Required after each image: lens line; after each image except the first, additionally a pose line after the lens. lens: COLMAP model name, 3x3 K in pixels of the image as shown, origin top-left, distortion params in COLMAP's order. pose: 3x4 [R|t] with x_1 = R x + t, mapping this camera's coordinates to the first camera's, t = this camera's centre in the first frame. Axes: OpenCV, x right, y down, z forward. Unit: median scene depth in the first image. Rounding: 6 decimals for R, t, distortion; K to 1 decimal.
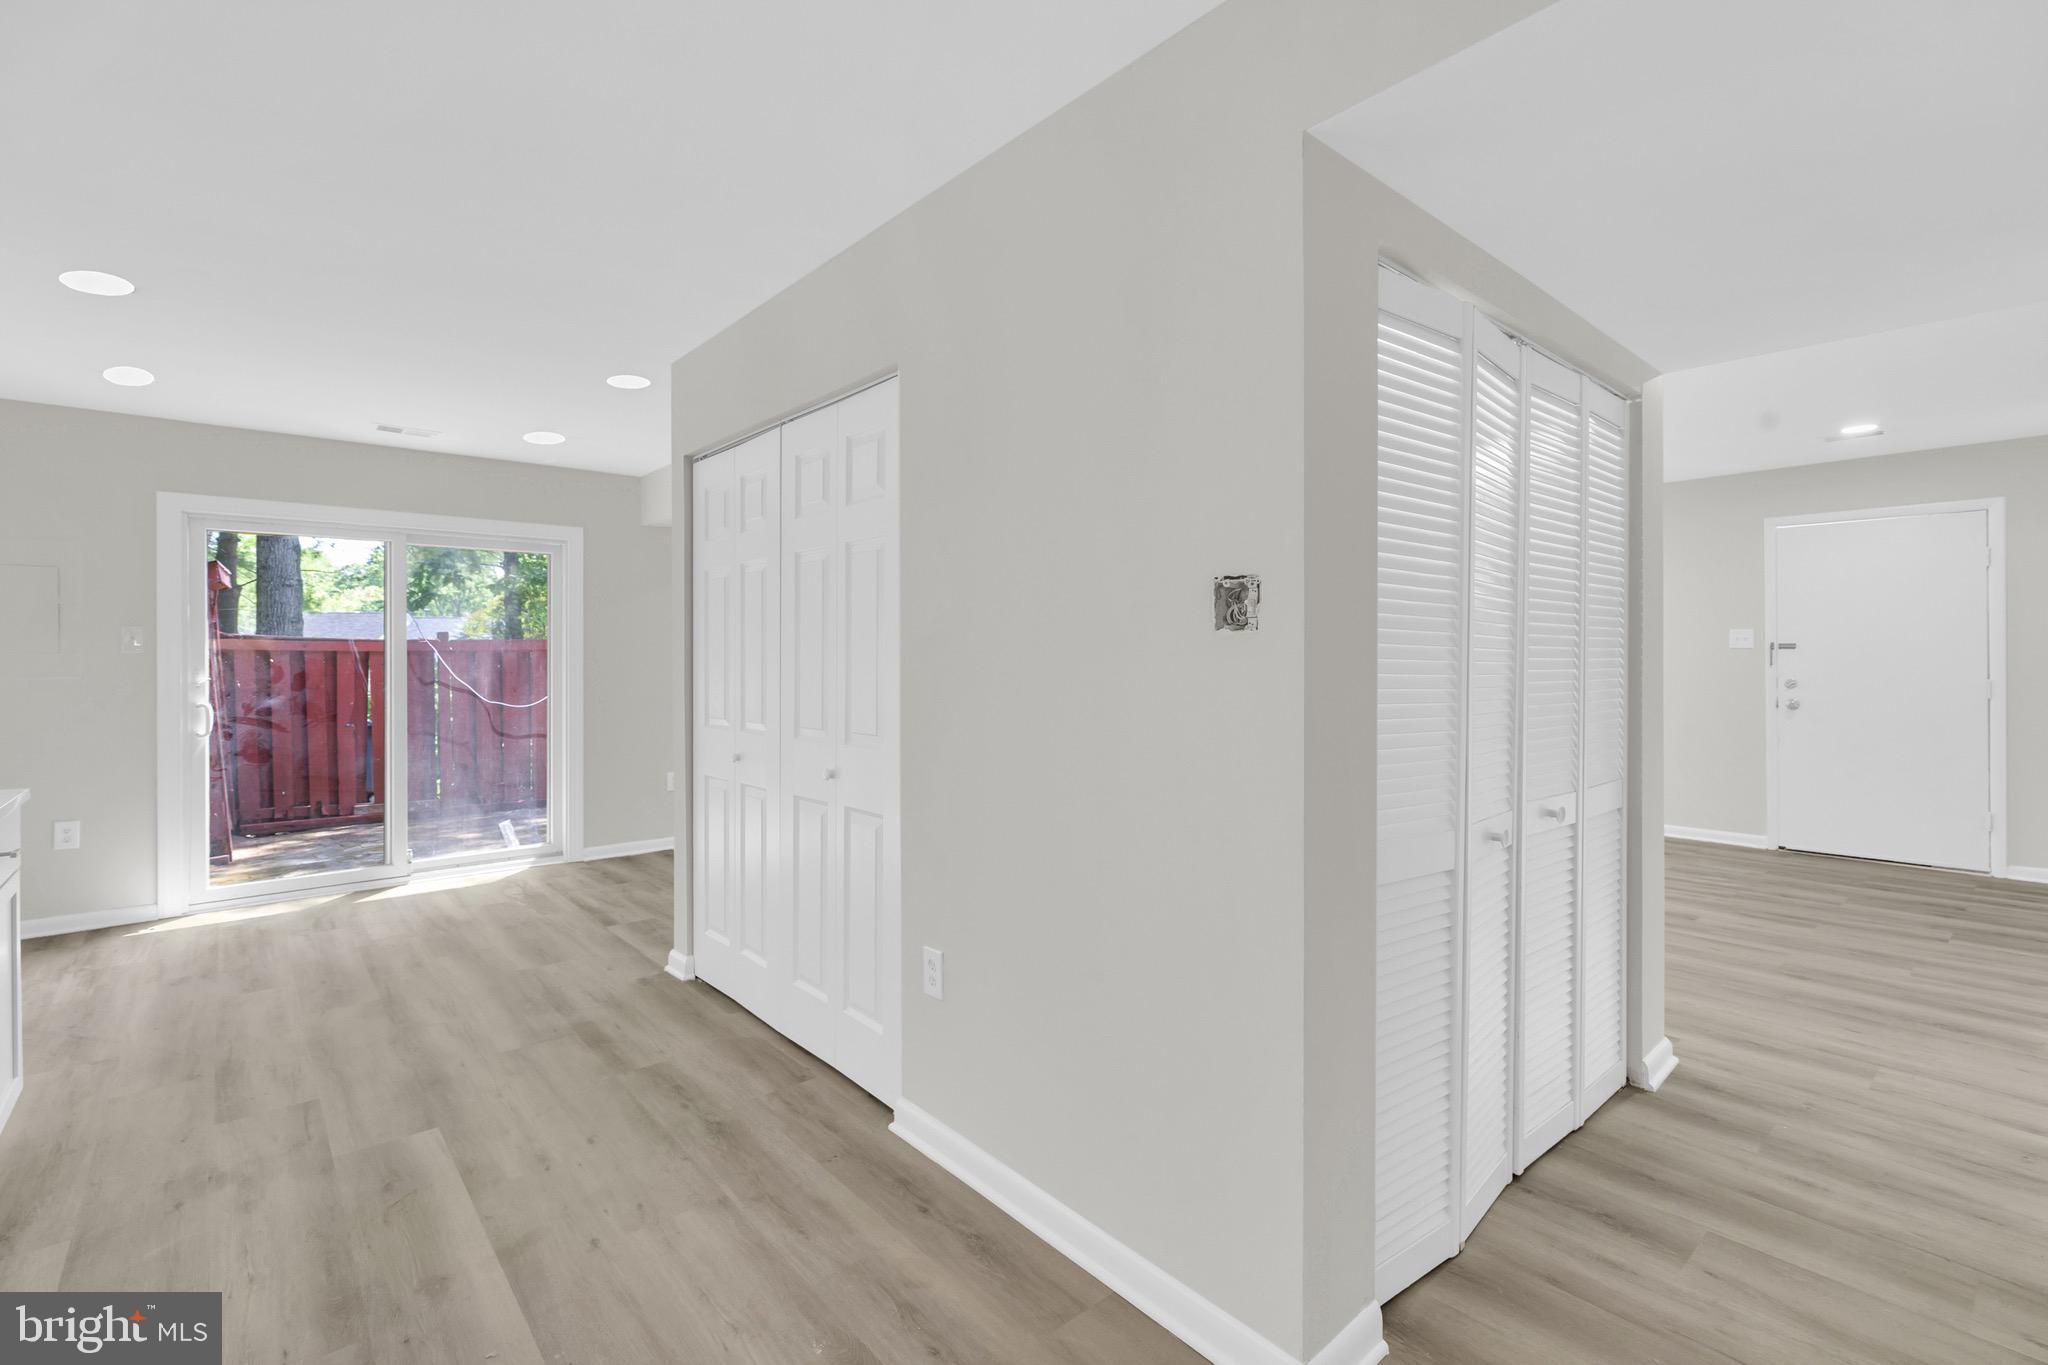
lens RADIAL K [[922.6, 0, 1039.8], [0, 922.6, 655.5], [0, 0, 1]] dist [-0.004090, 0.000823]
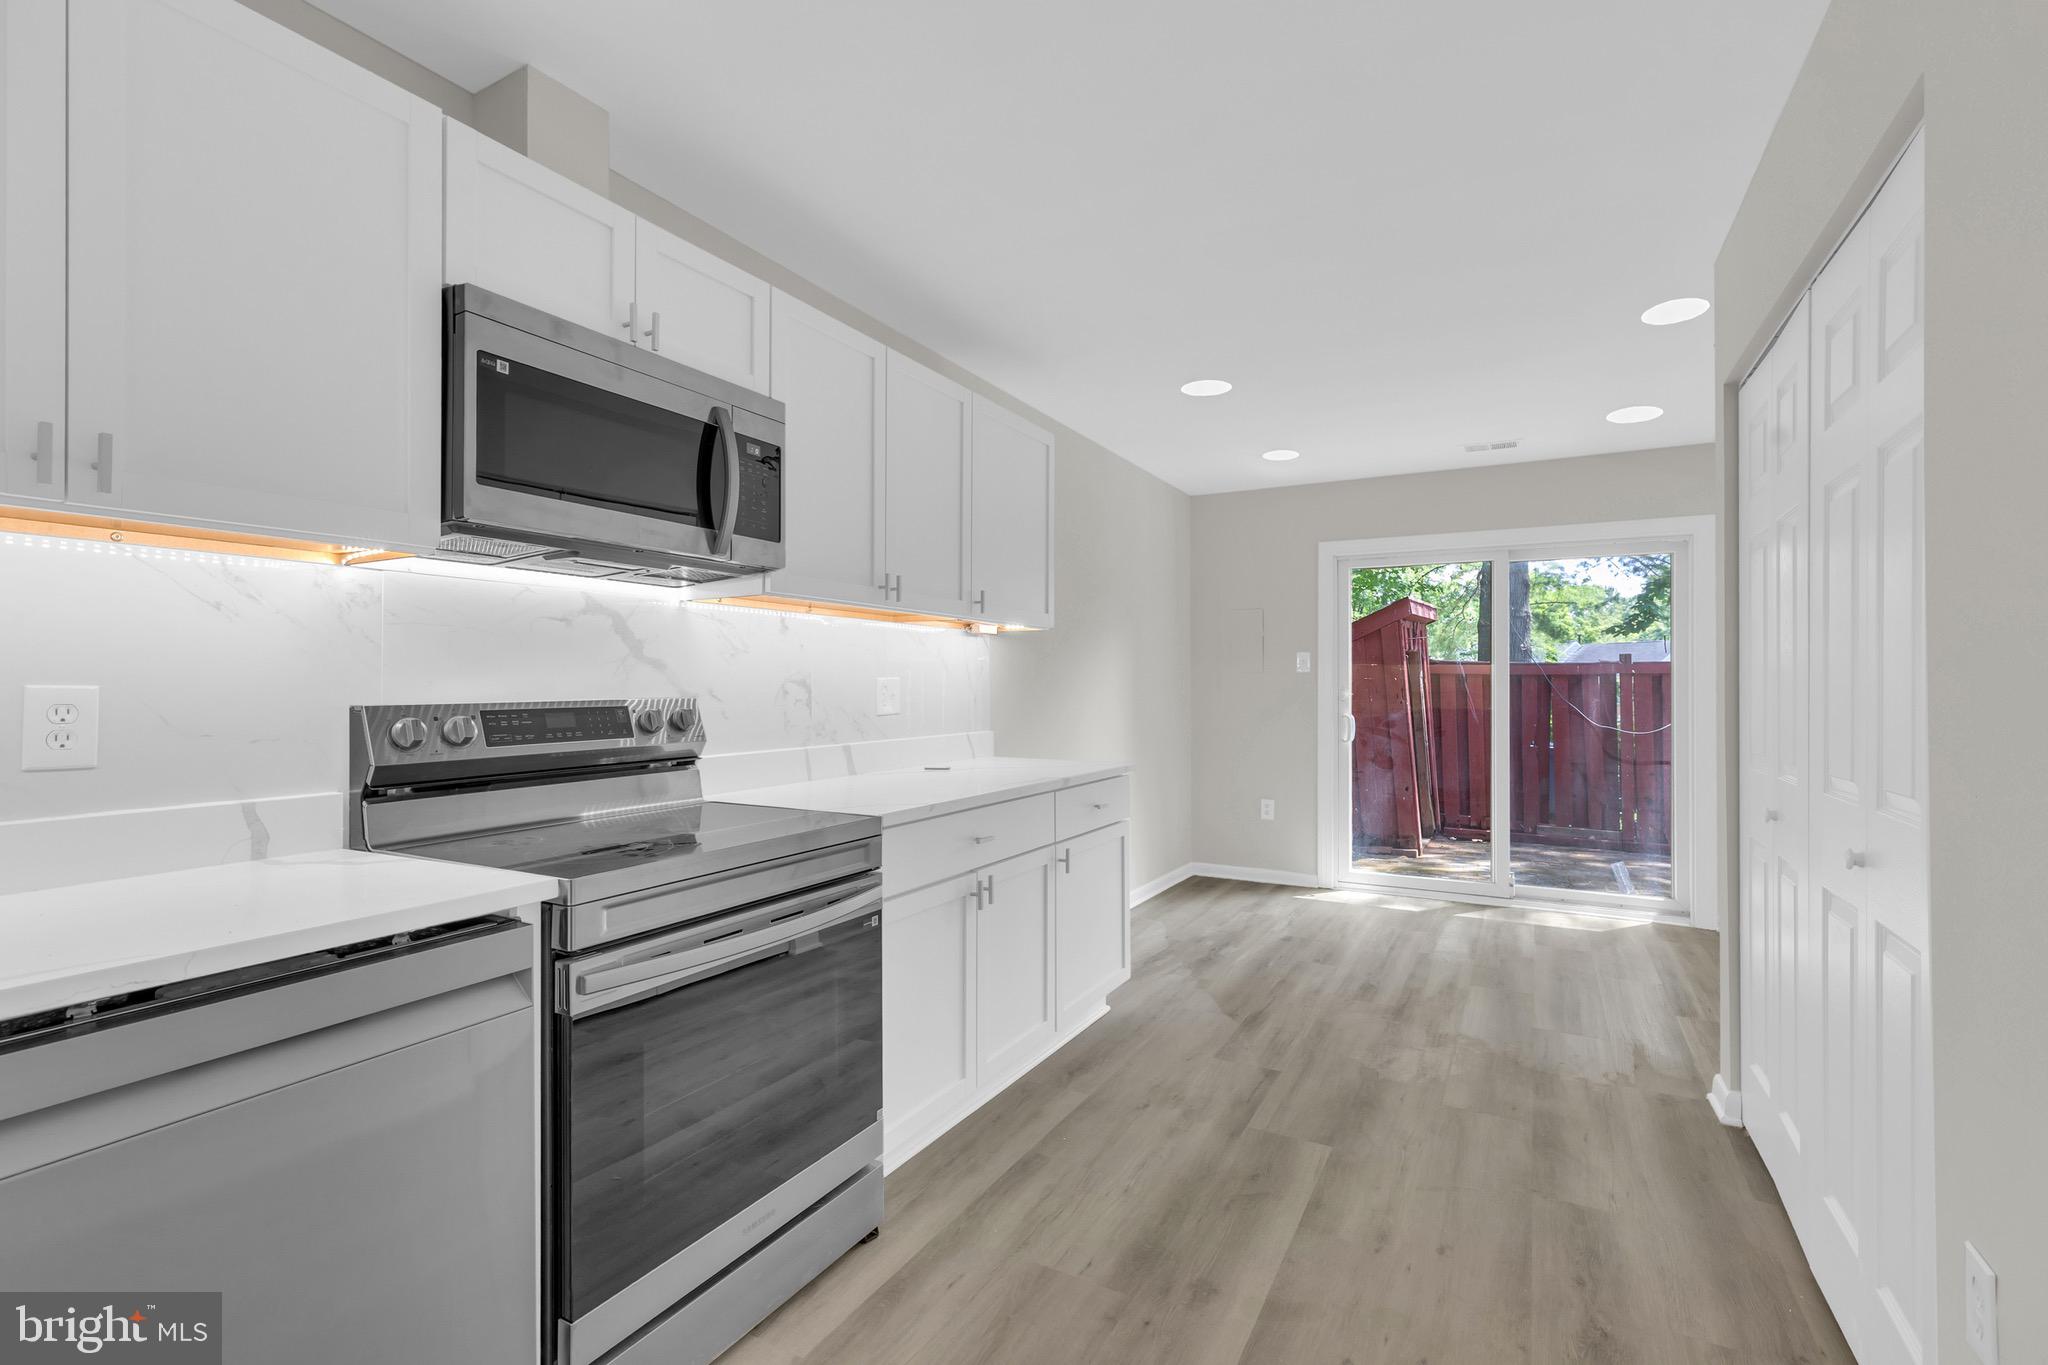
lens RADIAL K [[922.6, 0, 998.3], [0, 922.6, 680.1], [0, 0, 1]] dist [-0.004090, 0.000823]
pose [[0.317167, -0.003312, -0.948364, 0.130083], [-0.002403, 0.999988, -0.004296, 0.019465], [0.948367, 0.003642, 0.317155, 0.288709]]
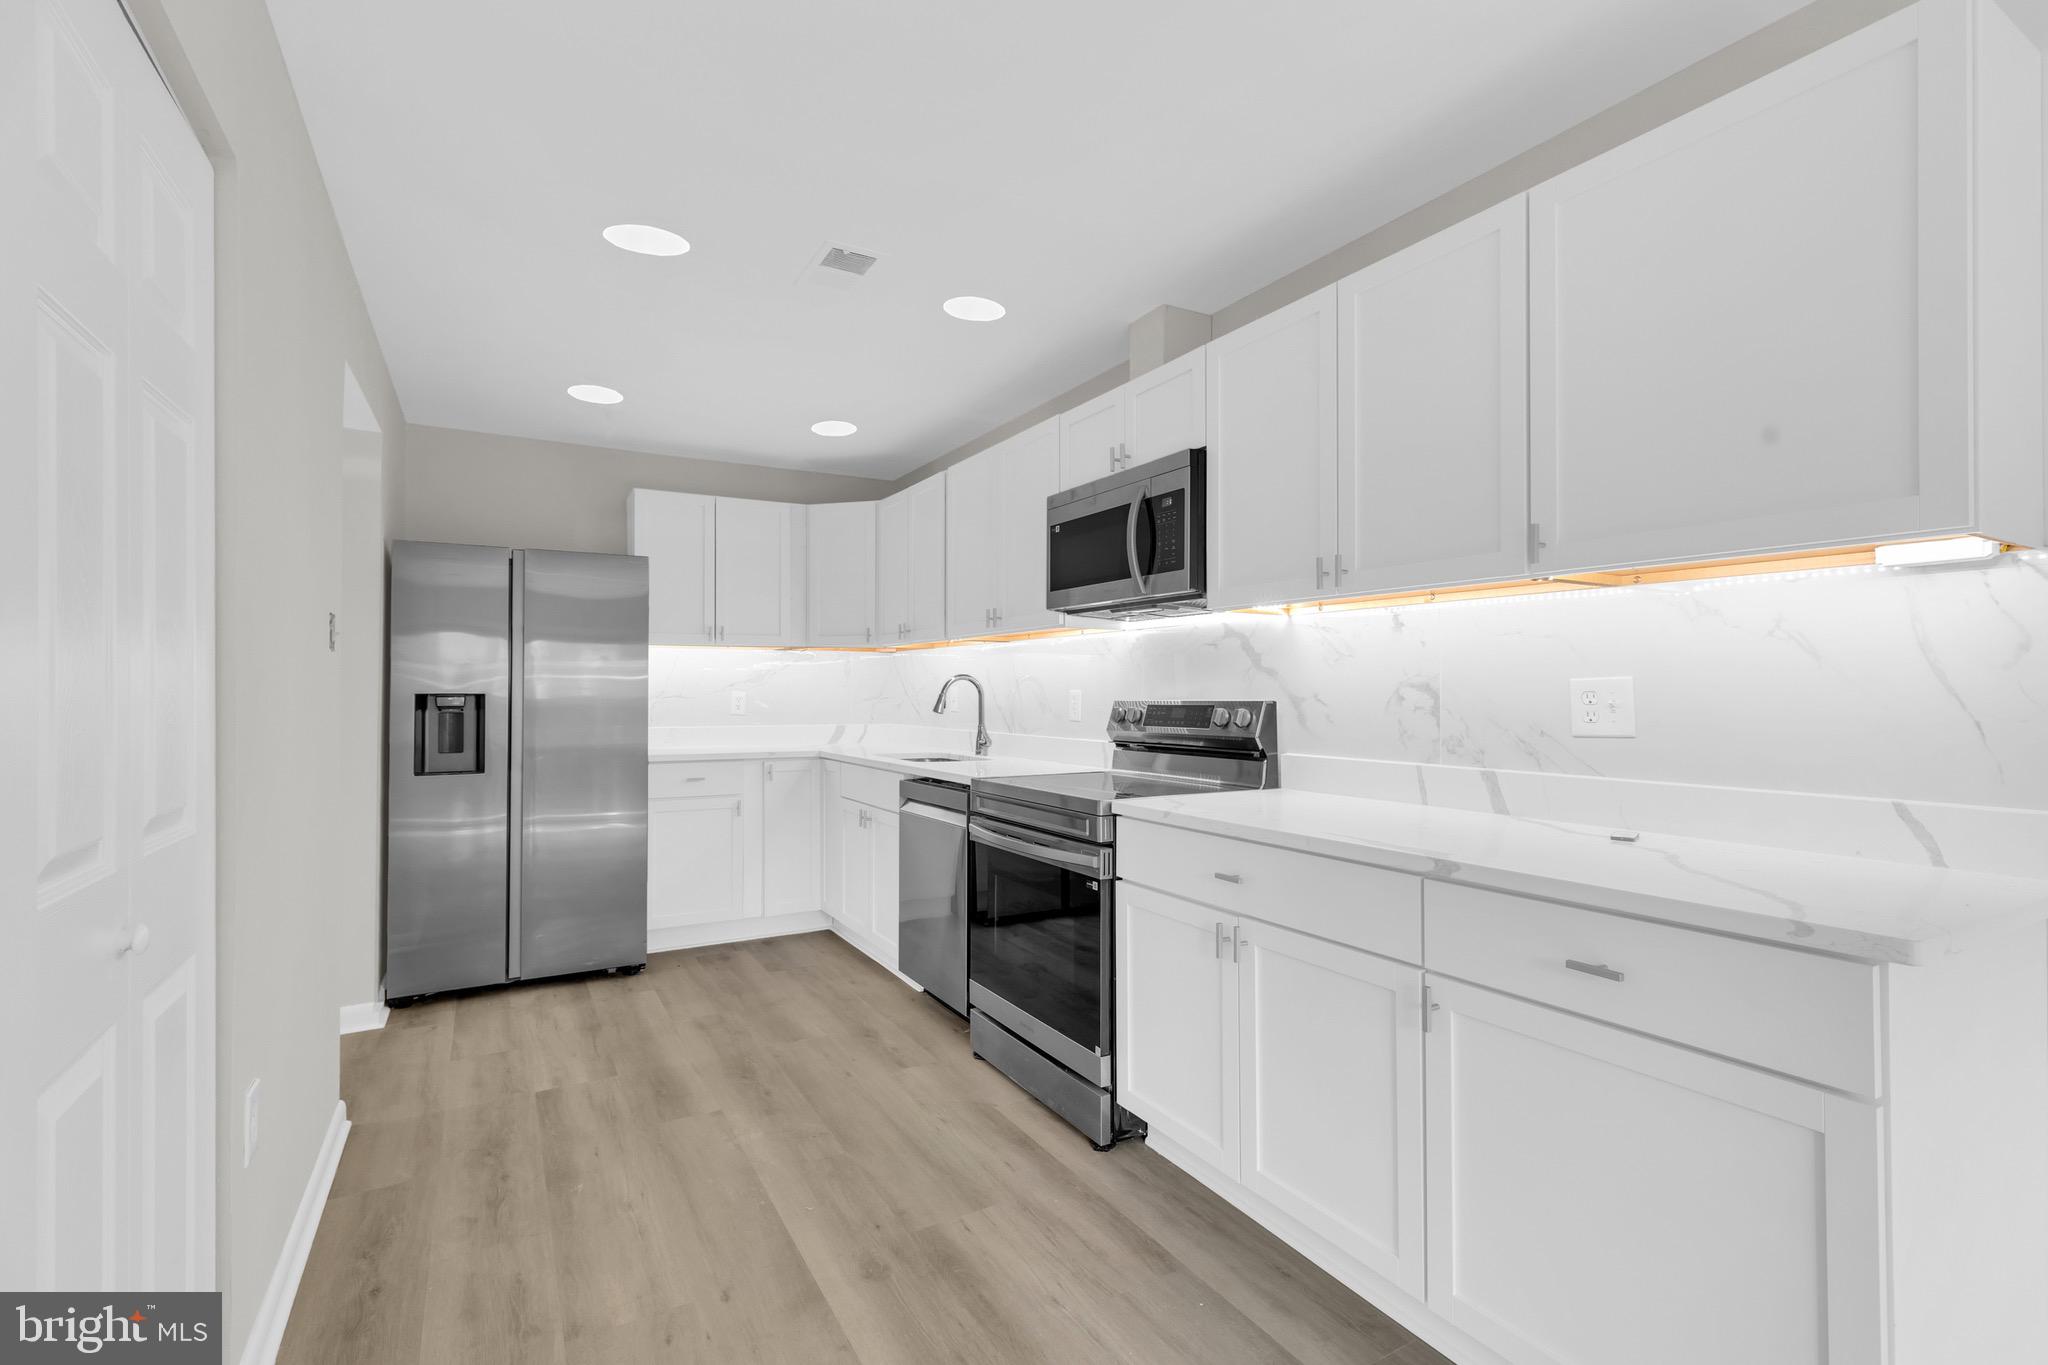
lens RADIAL K [[922.6, 0, 1054.6], [0, 922.6, 679.0], [0, 0, 1]] dist [-0.004090, 0.000823]
pose [[-0.985316, 0.004778, 0.170673, -0.632220], [0.003097, 0.999944, -0.010116, 0.018890], [-0.170712, -0.009439, -0.985276, 1.212663]]
